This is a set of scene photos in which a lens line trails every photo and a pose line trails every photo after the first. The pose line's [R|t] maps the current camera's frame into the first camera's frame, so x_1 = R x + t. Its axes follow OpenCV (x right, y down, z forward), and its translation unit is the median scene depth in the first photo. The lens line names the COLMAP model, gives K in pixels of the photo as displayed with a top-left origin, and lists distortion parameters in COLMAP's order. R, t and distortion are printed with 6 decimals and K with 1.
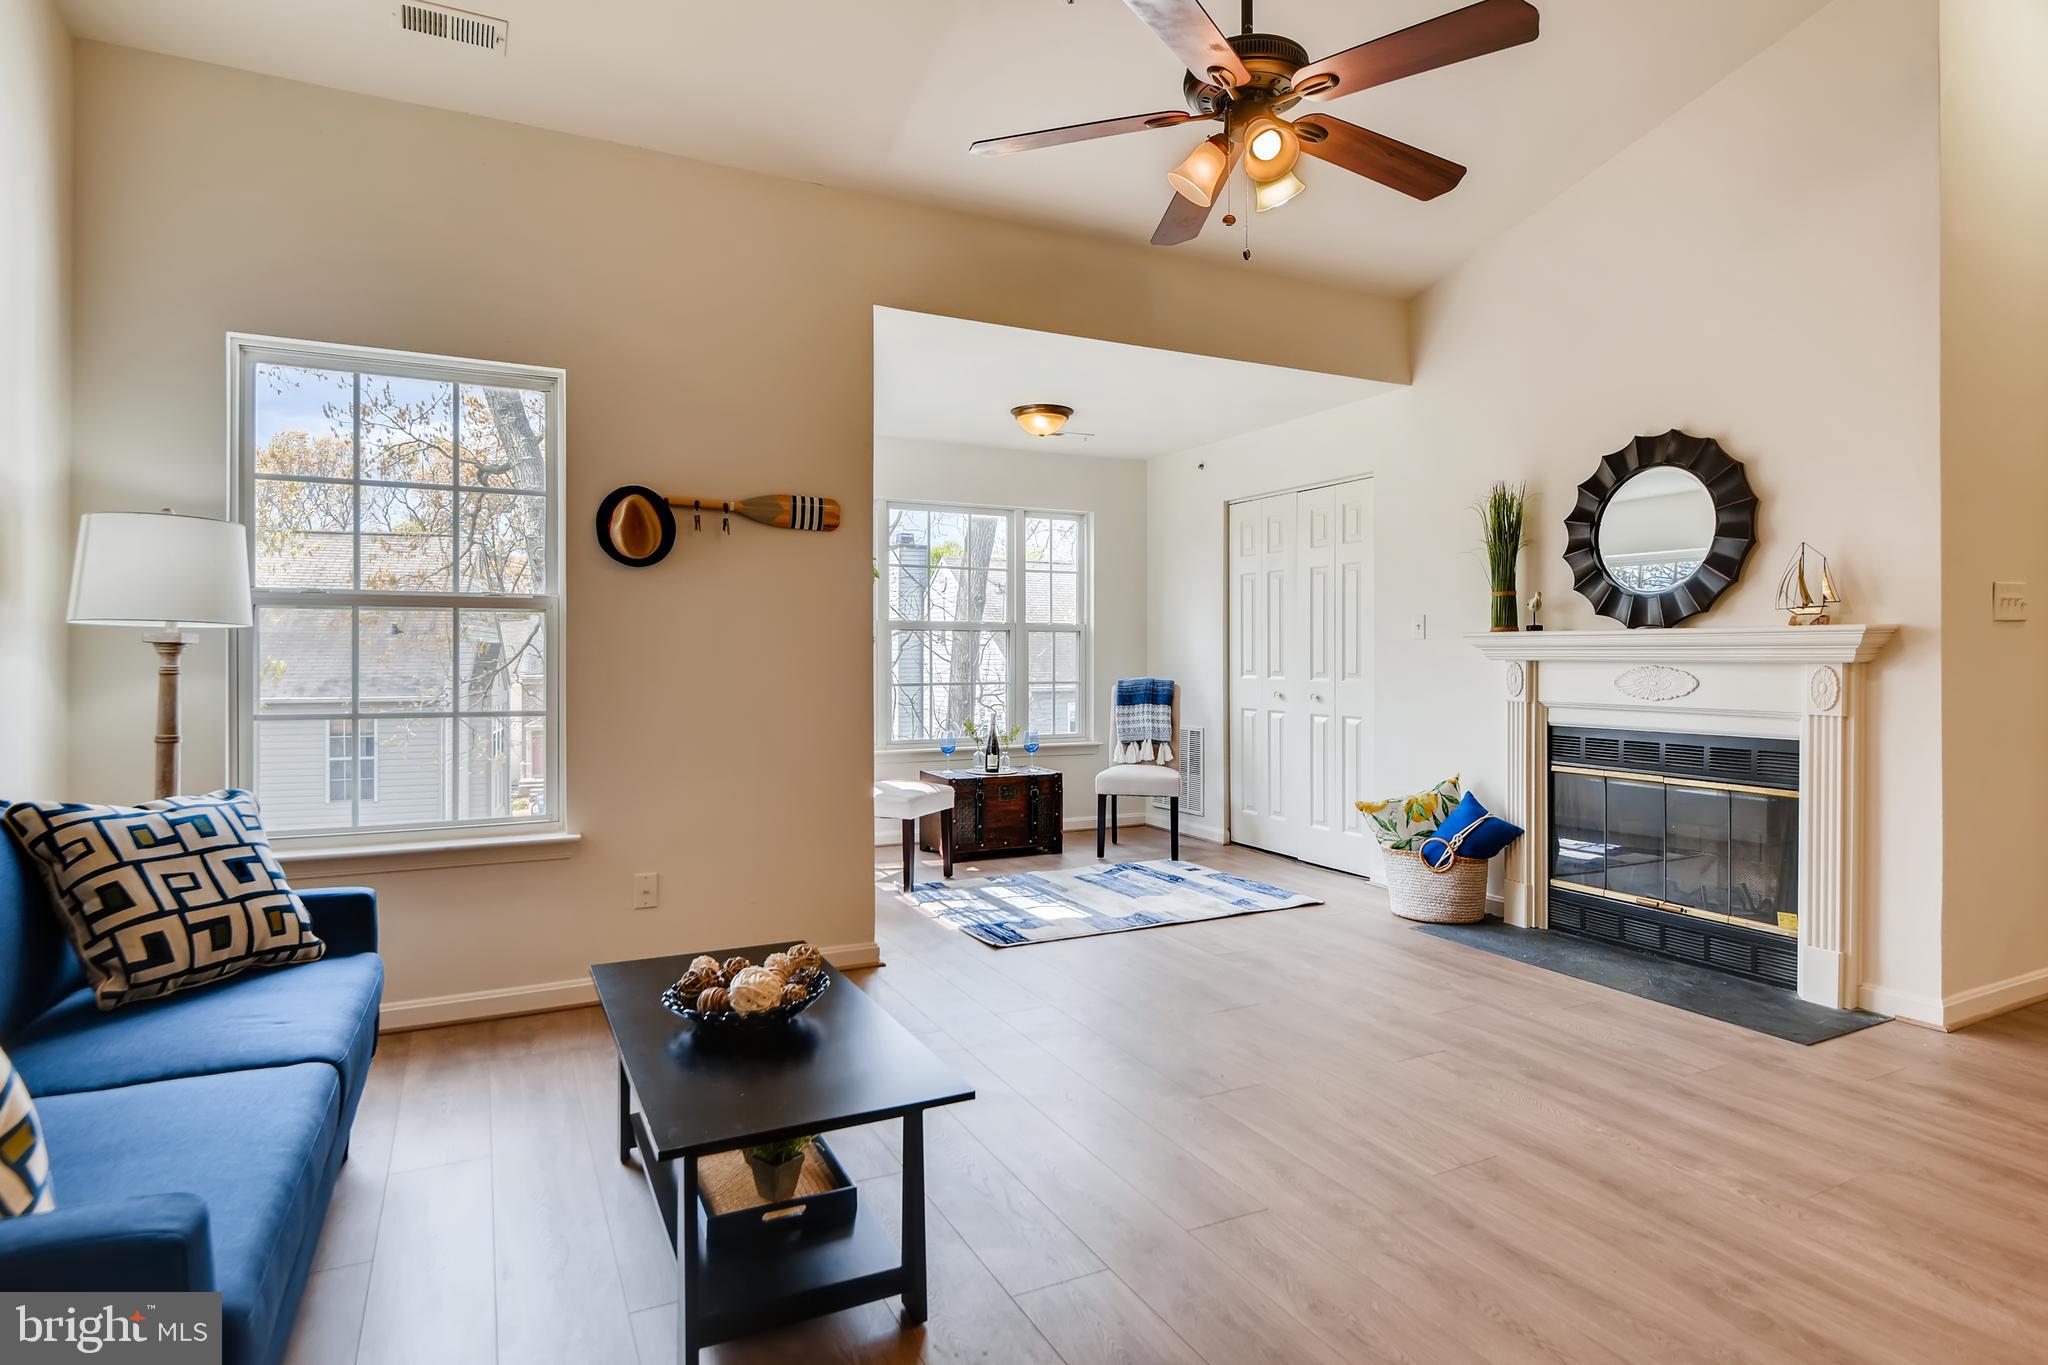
lens RADIAL K [[1085.6, 0, 1026.8], [0, 1085.6, 650.3], [0, 0, 1]] dist [-0.003804, -0.001178]
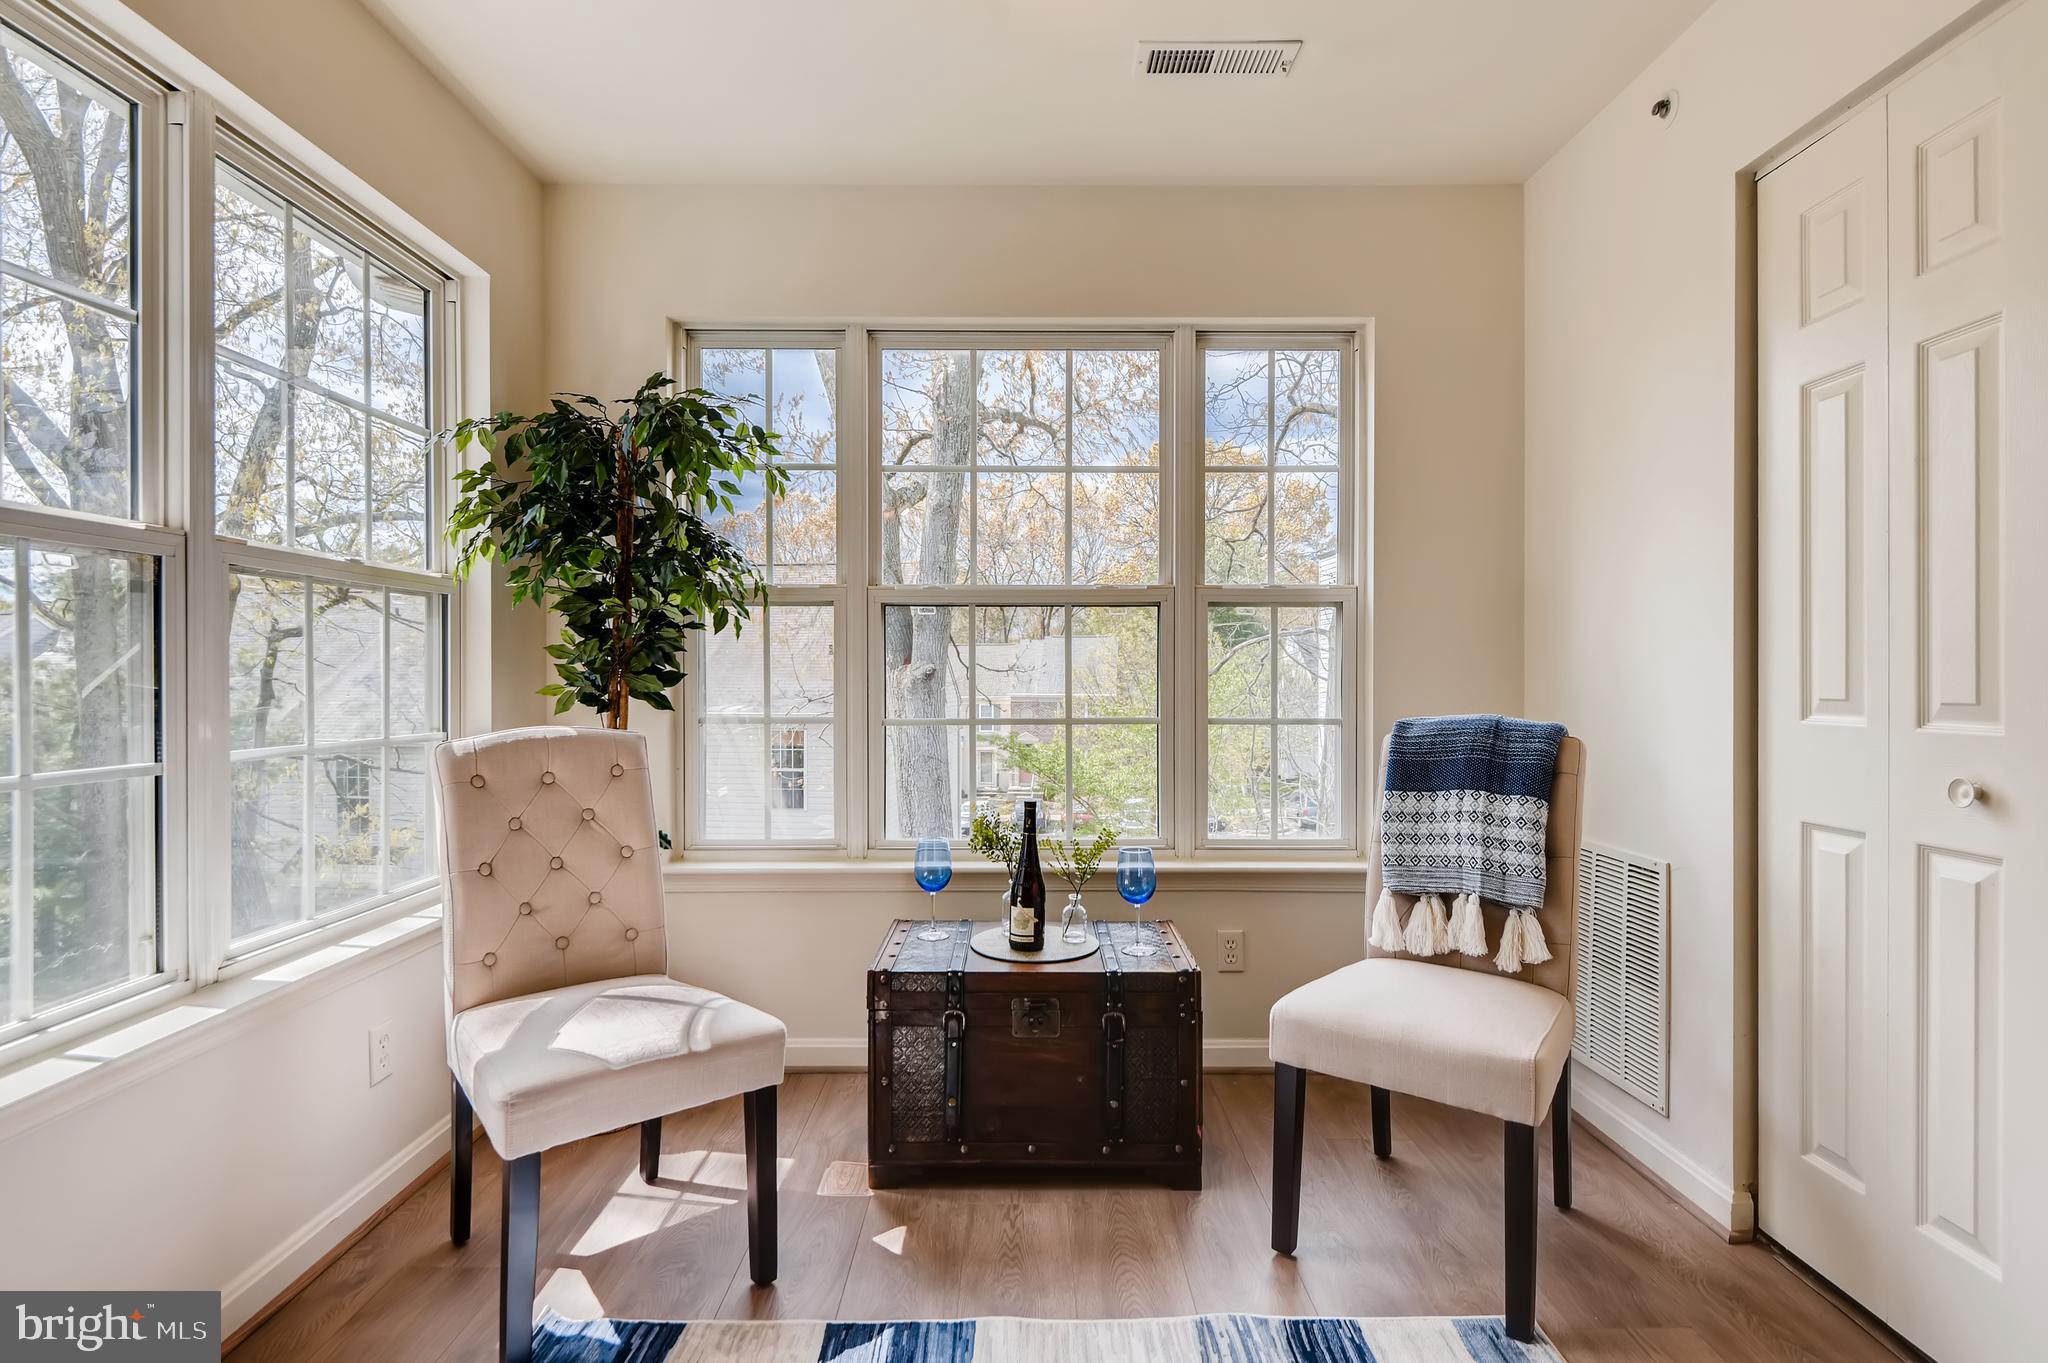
lens RADIAL K [[1018.5, 0, 1024.0], [0, 1018.5, 681.5], [0, 0, 1]] dist [-0.002853, -0.000806]
pose [[0.893571, 0.001585, -0.448919, 0.132178], [0.002613, 0.999958, 0.008732, 0.010752], [0.448914, -0.008976, 0.893530, 0.653461]]
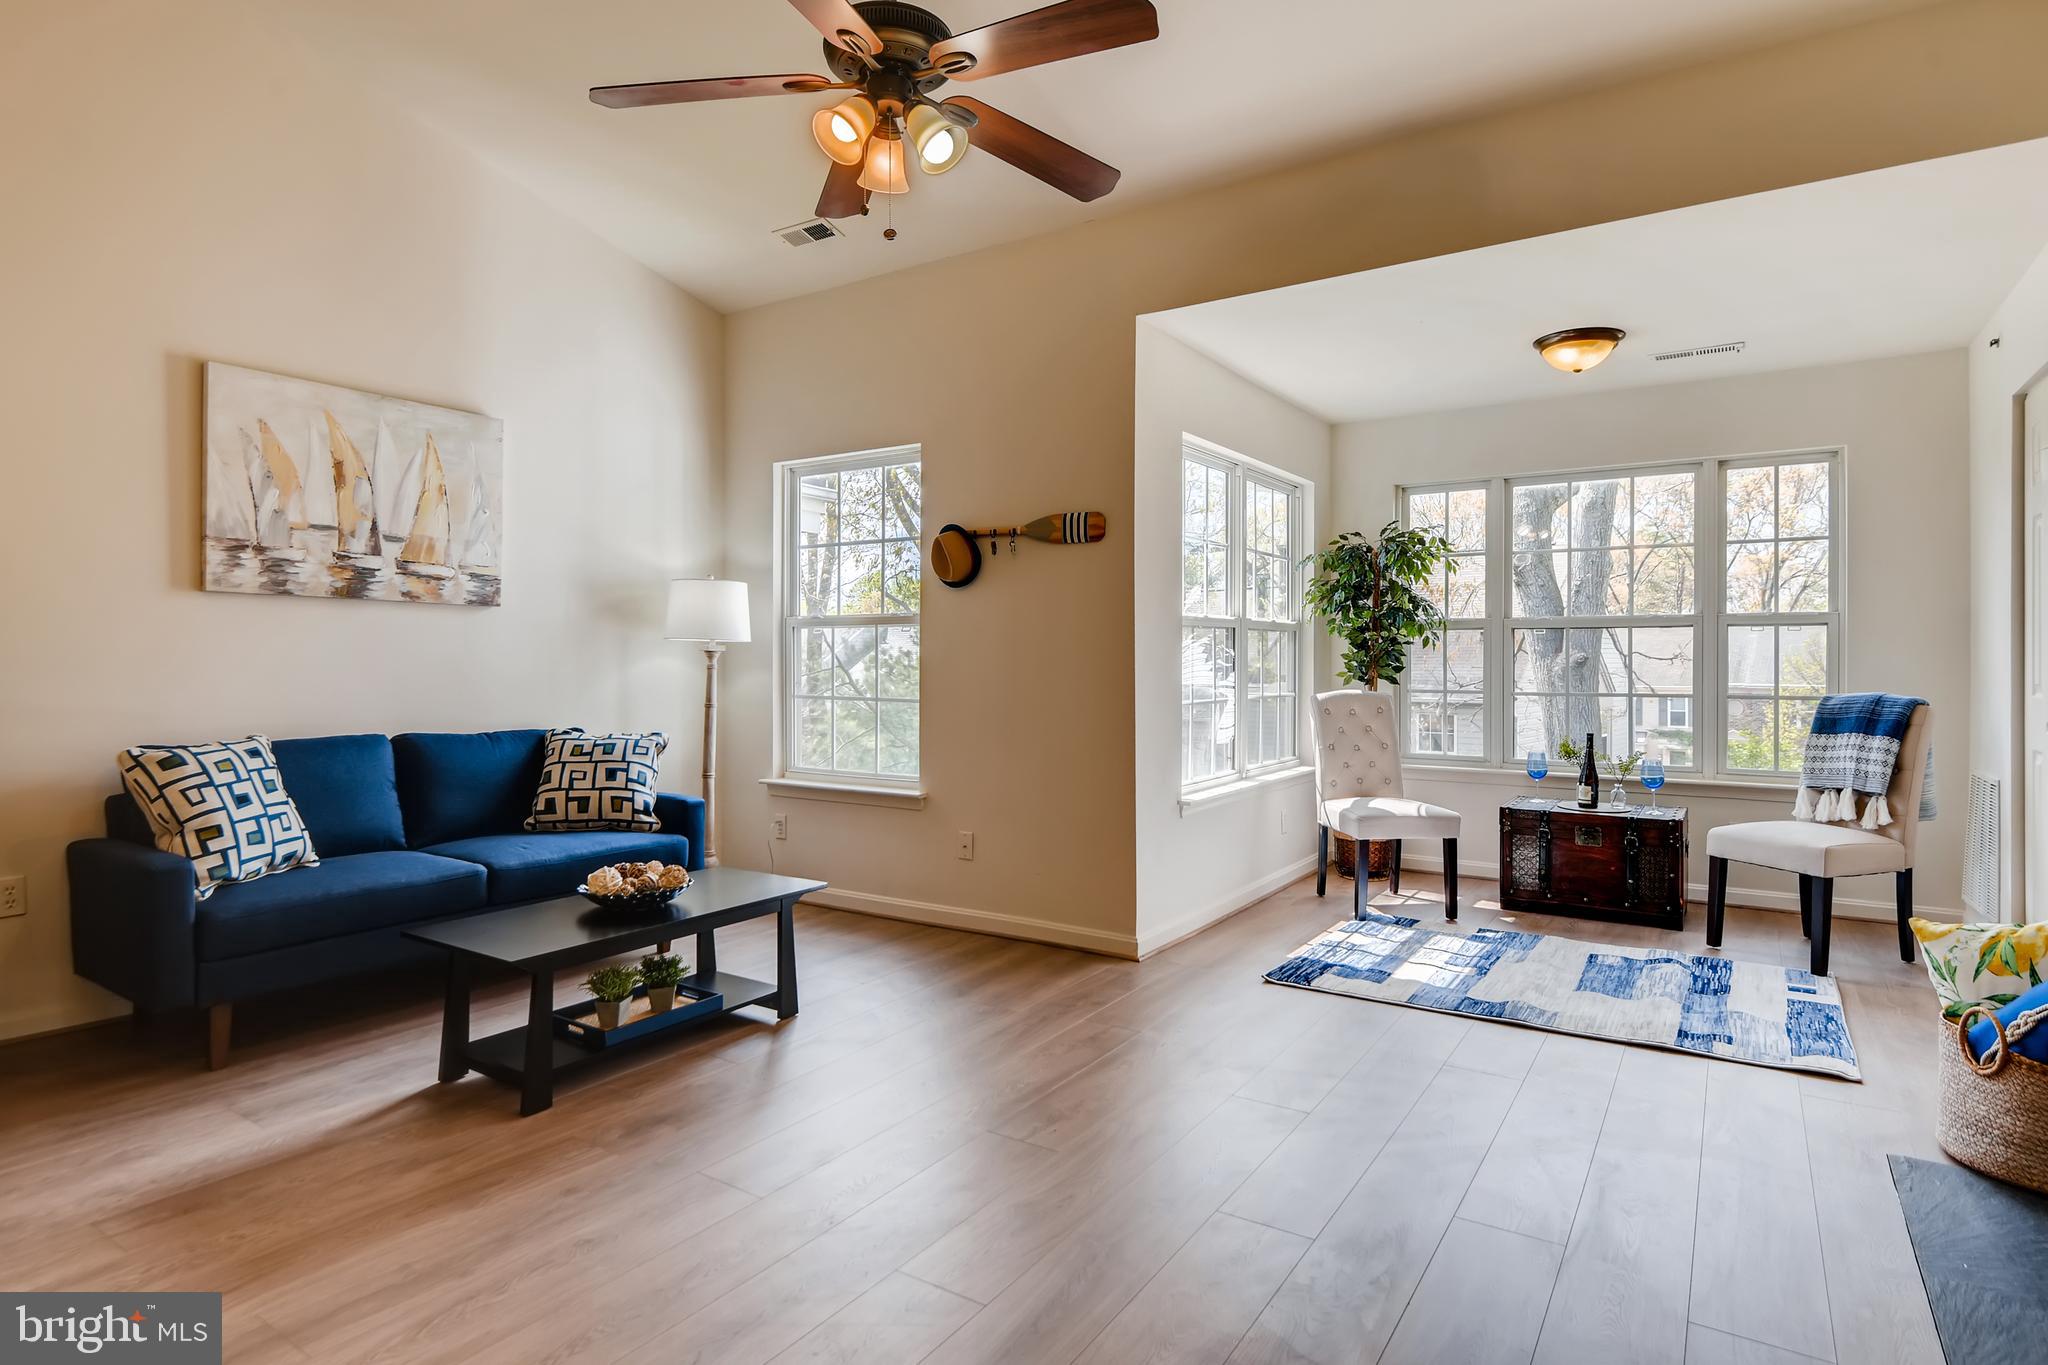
lens RADIAL K [[1075.4, 0, 1023.6], [0, 1075.4, 664.0], [0, 0, 1]] dist [0.030388, -0.035466]
pose [[0.493182, 0.002643, -0.869922, 0.437447], [0.003036, 0.999984, 0.004759, 0.003478], [0.869921, -0.004988, 0.493166, 0.255622]]
